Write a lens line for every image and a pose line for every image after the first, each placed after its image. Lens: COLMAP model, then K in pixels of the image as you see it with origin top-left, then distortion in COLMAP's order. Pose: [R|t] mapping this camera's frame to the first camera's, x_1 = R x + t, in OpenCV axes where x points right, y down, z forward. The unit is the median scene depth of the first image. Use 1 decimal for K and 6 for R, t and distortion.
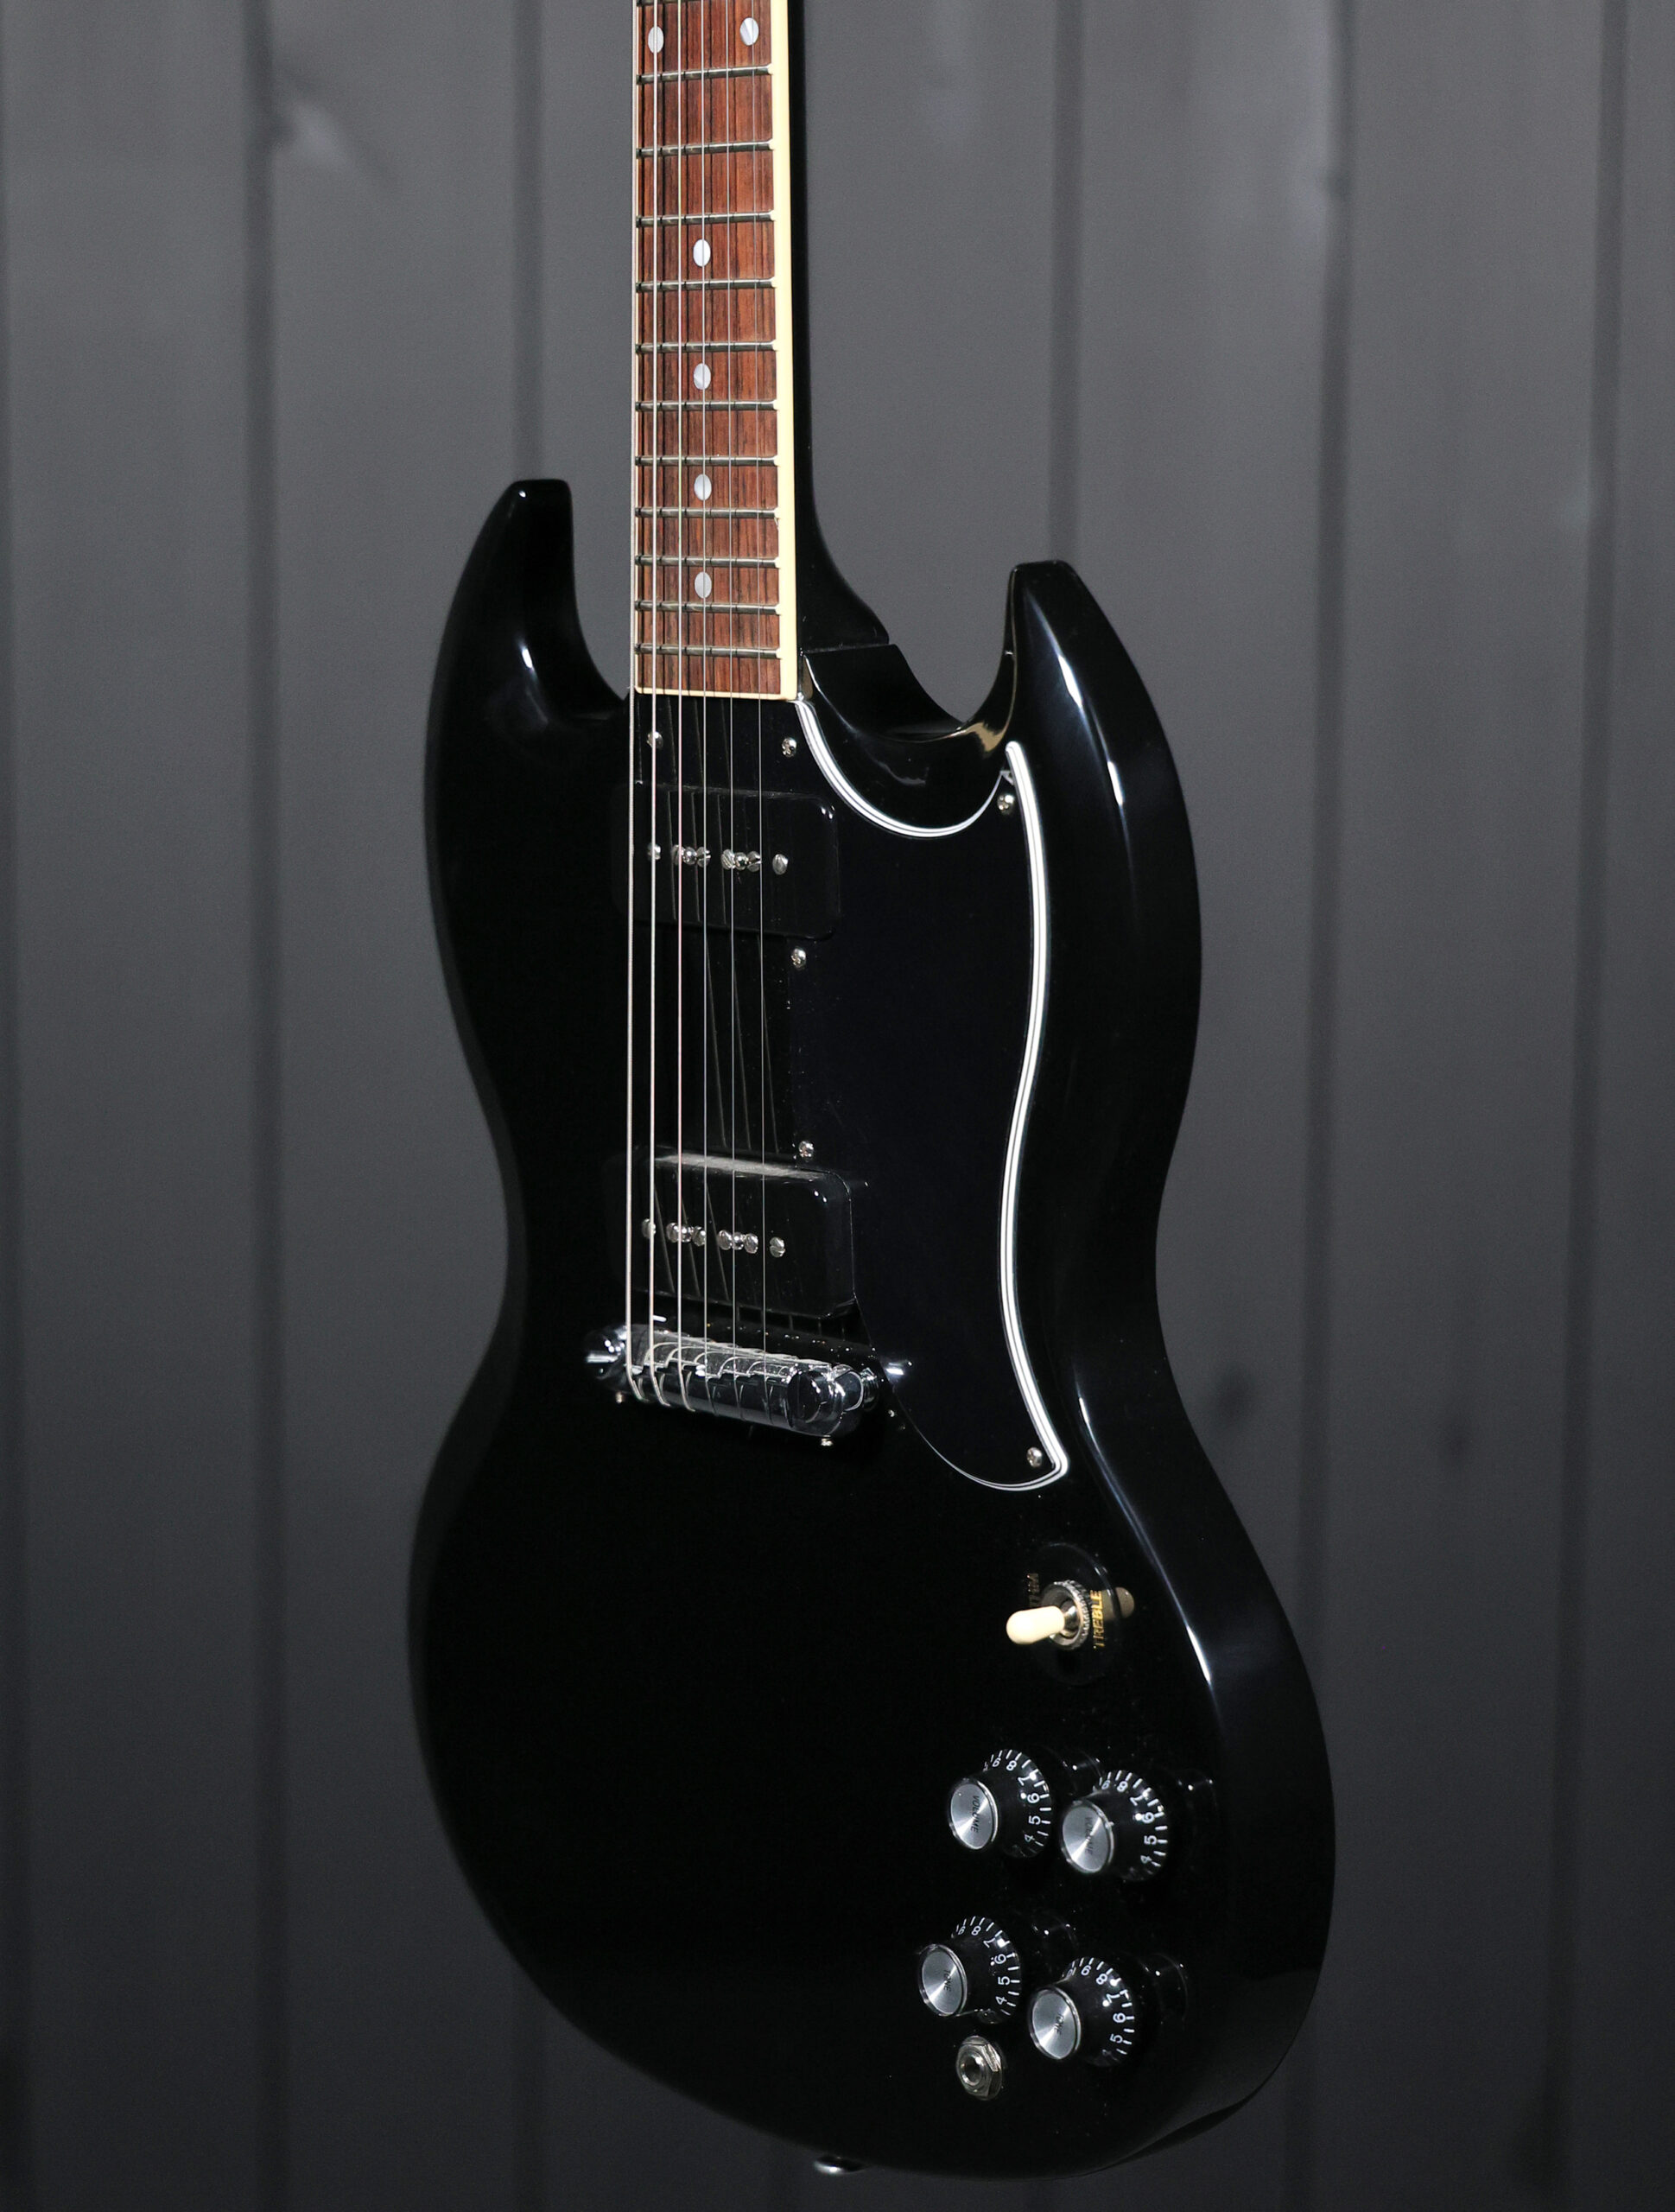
lens RADIAL K [[5313.1, 0, 837.5], [0, 5313.1, 1106.0], [0, 0, 1]] dist [0.012459, 0.036573]
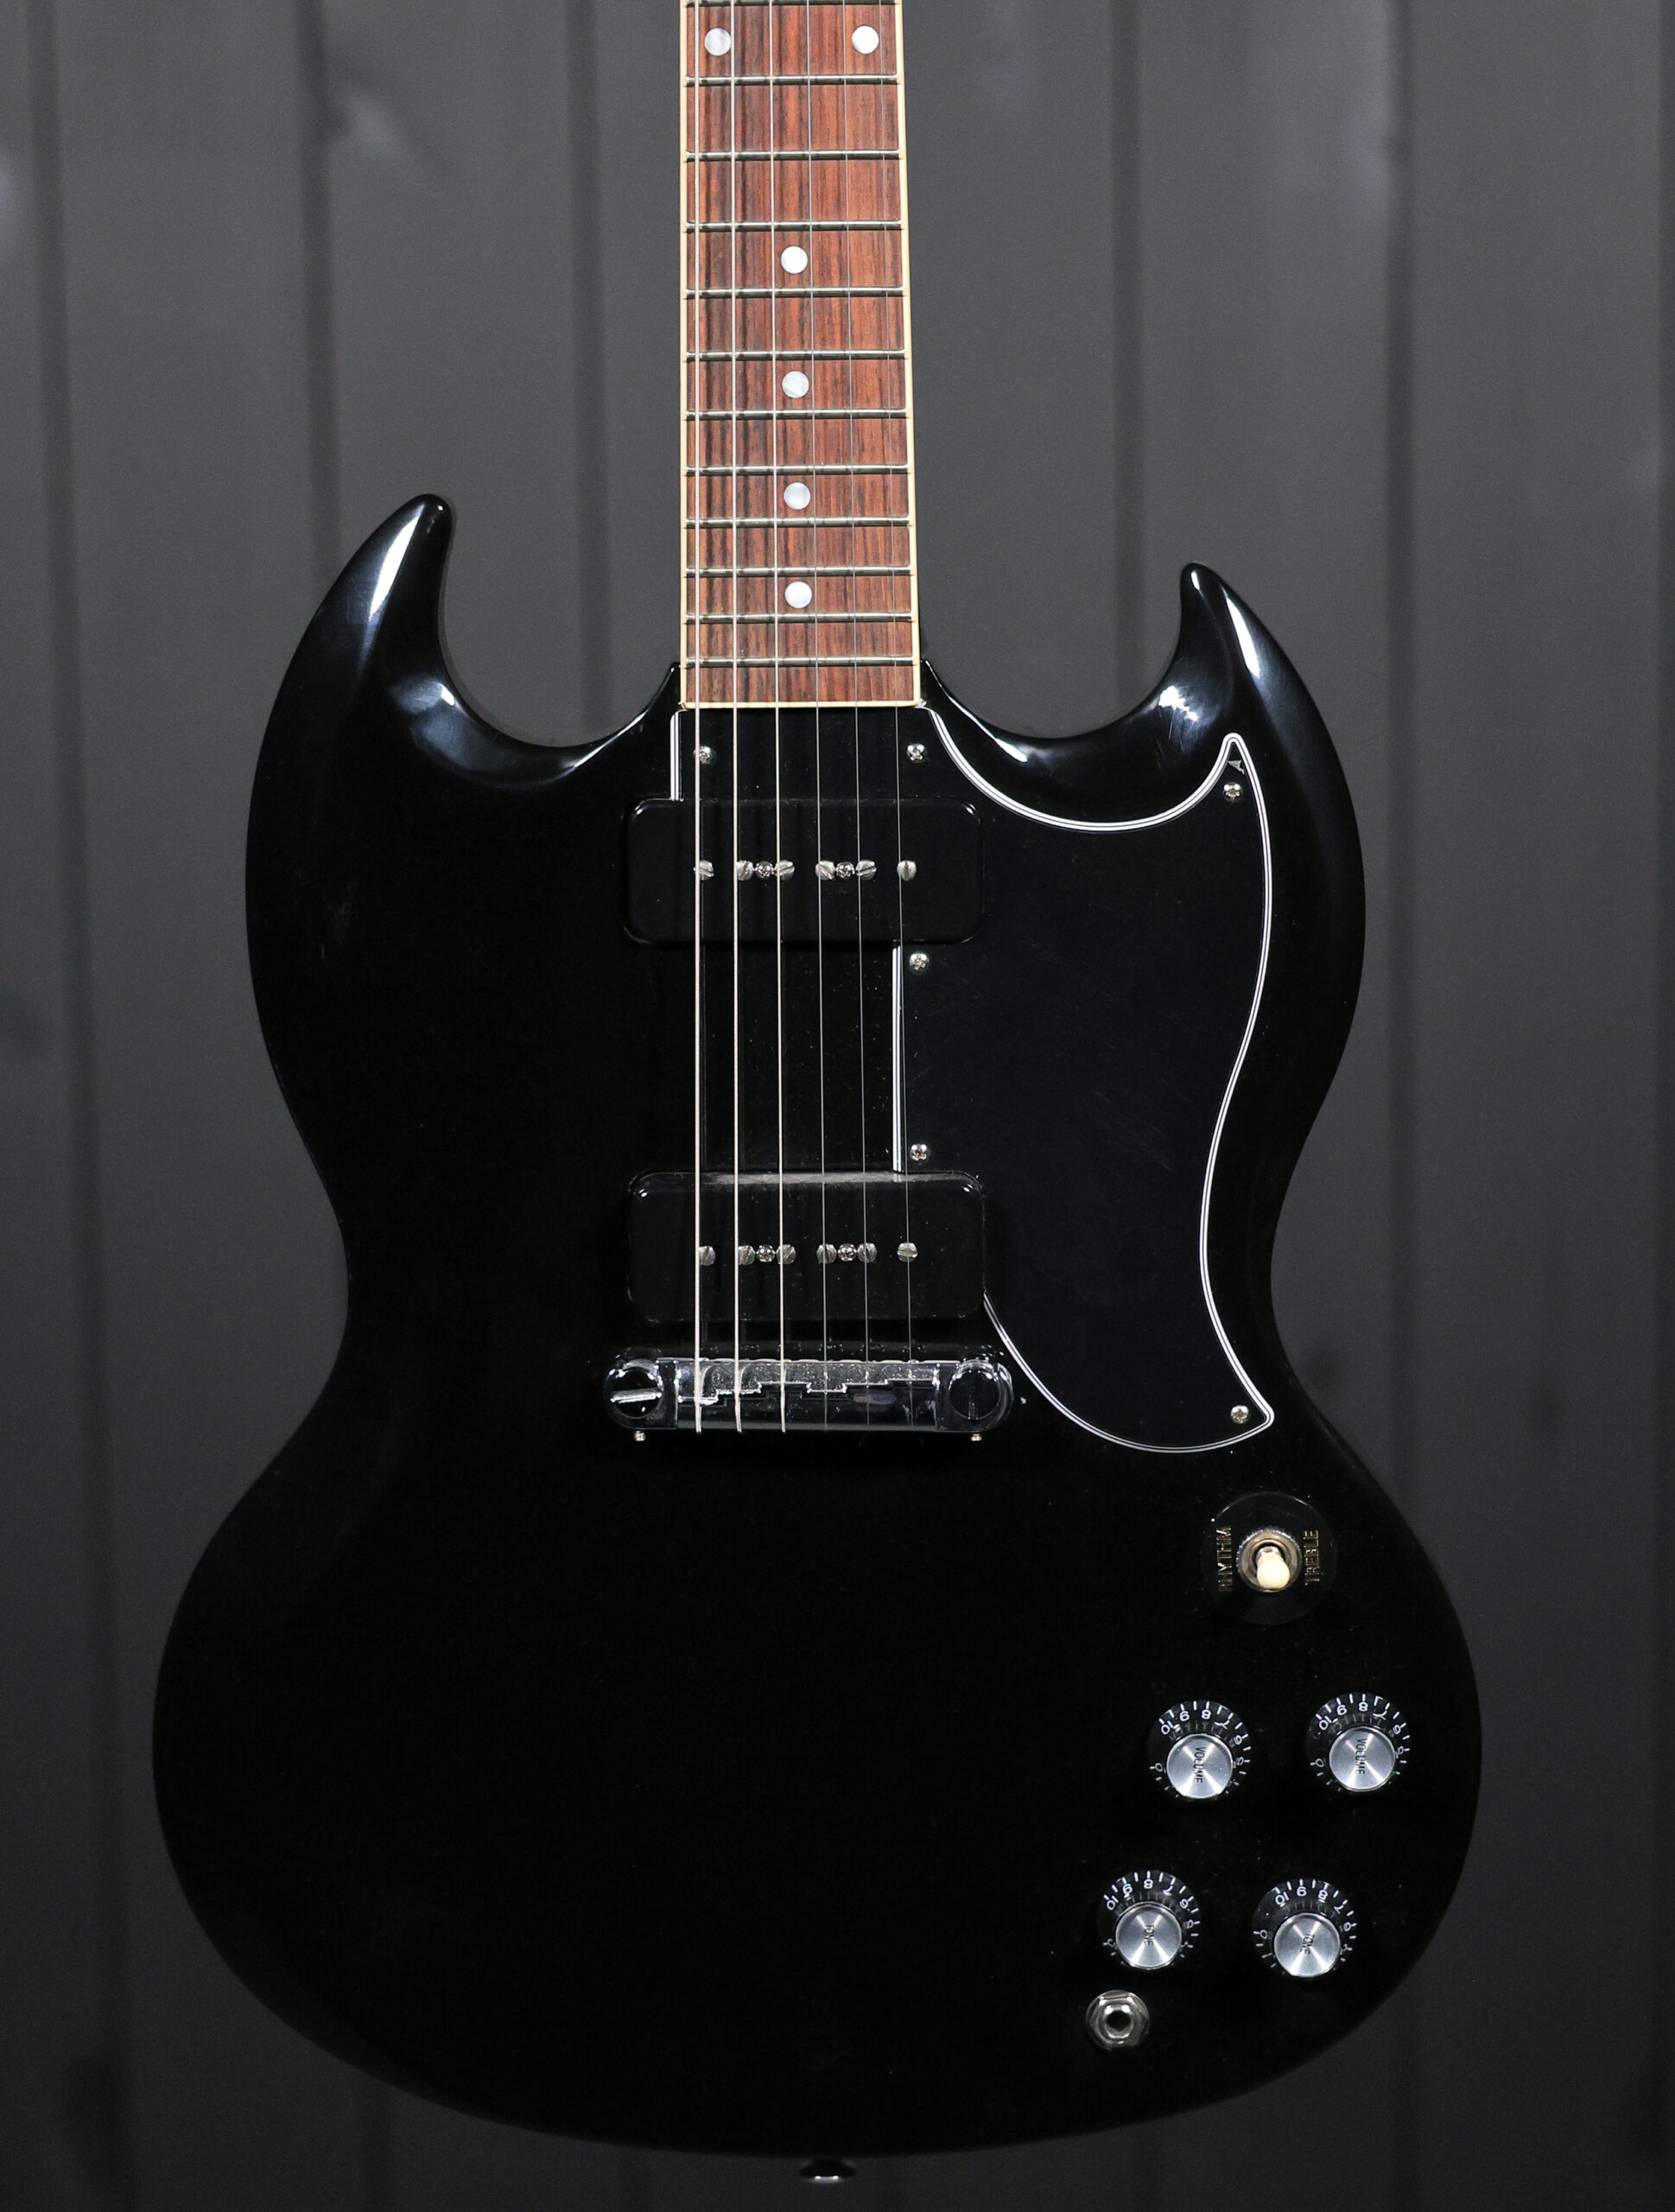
lens RADIAL K [[5313.1, 0, 837.5], [0, 5313.1, 1106.0], [0, 0, 1]] dist [0.012459, 0.036573]
pose [[0.740516, -0.094889, 0.665306, -0.688209], [0.099314, 0.994564, 0.031308, -0.033602], [-0.664660, 0.042890, 0.745914, 0.260328]]
